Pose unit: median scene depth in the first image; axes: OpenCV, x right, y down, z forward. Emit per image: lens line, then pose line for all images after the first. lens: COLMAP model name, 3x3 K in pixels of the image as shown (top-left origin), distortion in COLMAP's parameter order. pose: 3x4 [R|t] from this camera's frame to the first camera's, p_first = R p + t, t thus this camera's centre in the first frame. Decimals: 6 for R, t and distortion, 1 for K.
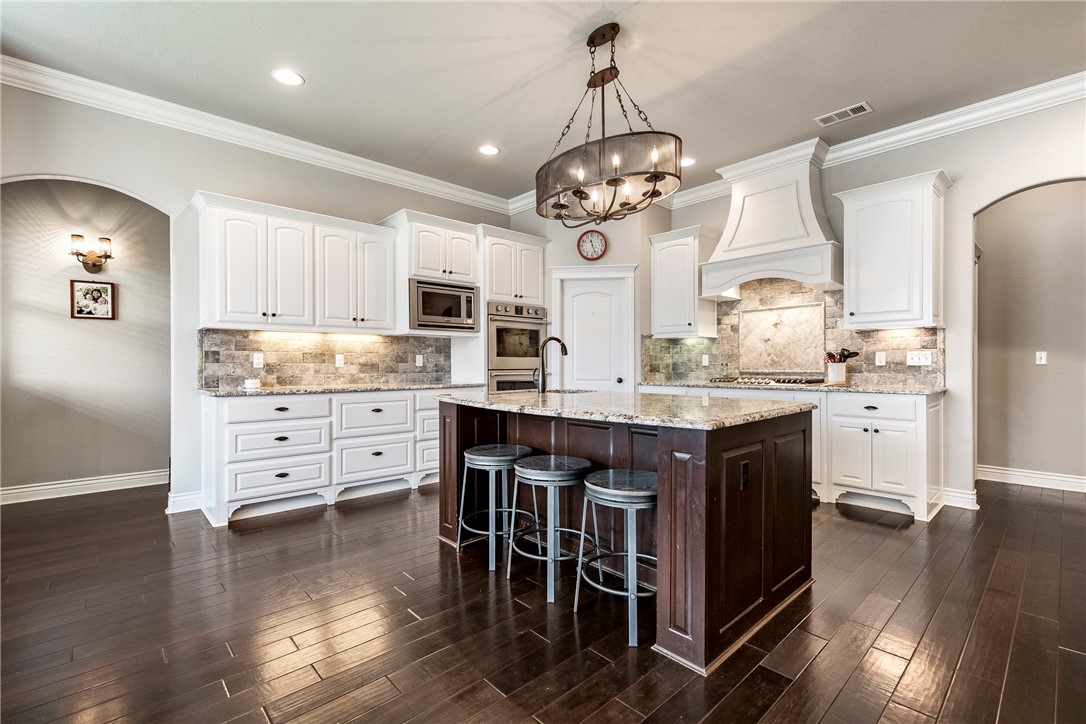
lens RADIAL K [[483.0, 0, 546.1], [0, 483.0, 365.0], [0, 0, 1]] dist [-0.001364, -0.000582]
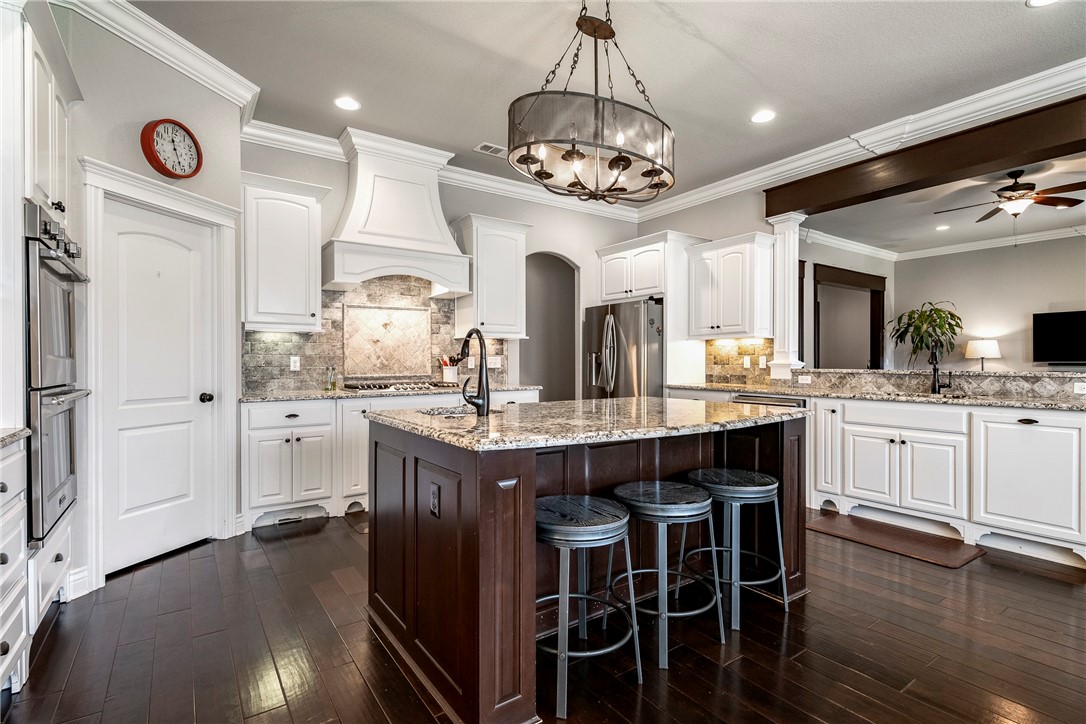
lens RADIAL K [[511.6, 0, 542.4], [0, 511.6, 365.1], [0, 0, 1]] dist [-0.003663, -0.000242]
pose [[0.140380, -0.000559, 0.990098, -0.438955], [0.008264, 0.999966, -0.000608, -0.003939], [-0.990063, 0.008268, 0.140379, 0.552771]]
